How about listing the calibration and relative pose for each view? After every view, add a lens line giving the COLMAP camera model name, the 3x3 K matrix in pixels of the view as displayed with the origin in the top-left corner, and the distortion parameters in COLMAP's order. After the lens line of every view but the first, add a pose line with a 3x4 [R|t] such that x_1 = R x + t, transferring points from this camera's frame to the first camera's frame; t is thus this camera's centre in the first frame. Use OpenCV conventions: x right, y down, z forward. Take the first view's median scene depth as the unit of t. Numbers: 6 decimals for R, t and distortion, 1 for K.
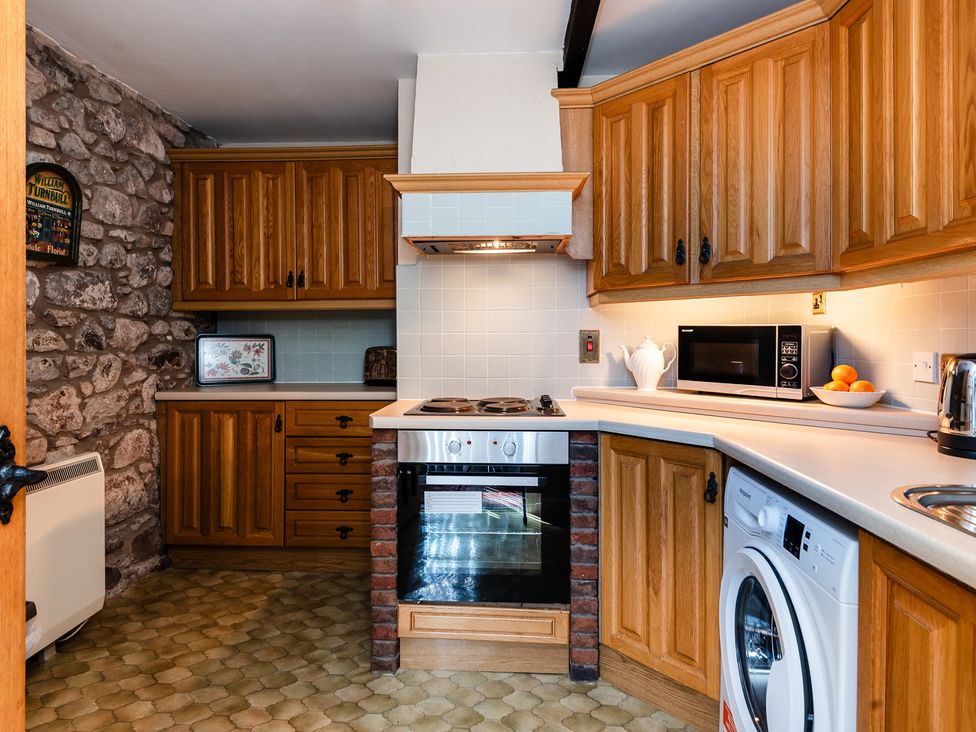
lens RADIAL K [[562.1, 0, 482.7], [0, 562.1, 340.2], [0, 0, 1]] dist [0.026149, -0.015596]
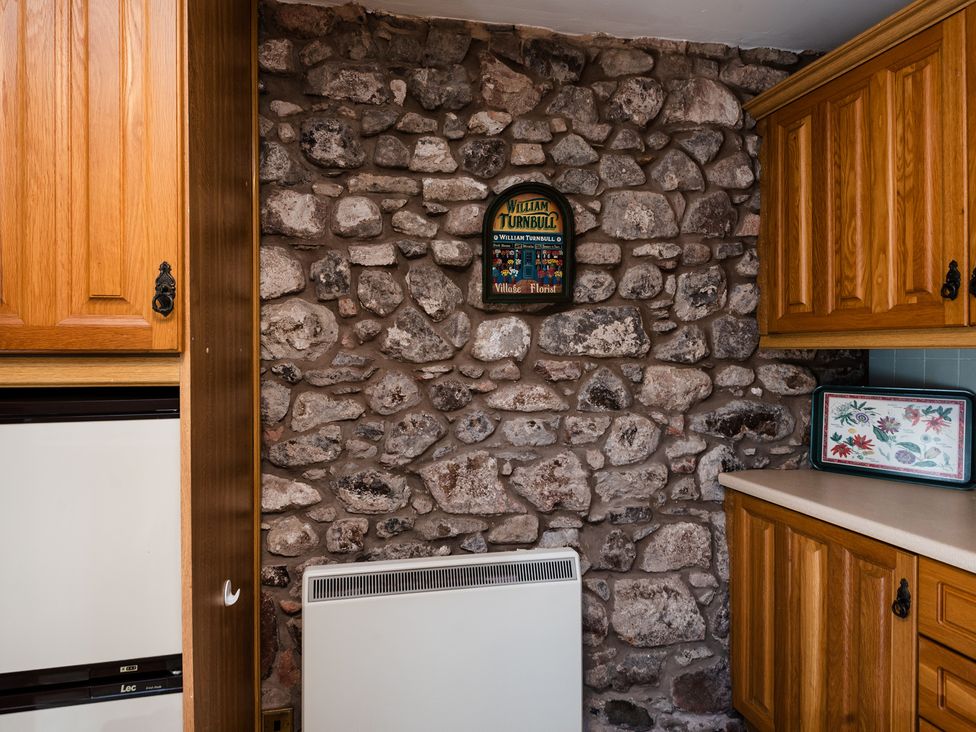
lens RADIAL K [[562.1, 0, 438.2], [0, 562.1, 354.6], [0, 0, 1]] dist [0.026149, -0.015596]
pose [[0.238428, 0.008112, -0.971126, -0.003364], [-0.003269, 0.999966, 0.007550, -0.055538], [0.971155, 0.001375, 0.238447, 0.536621]]
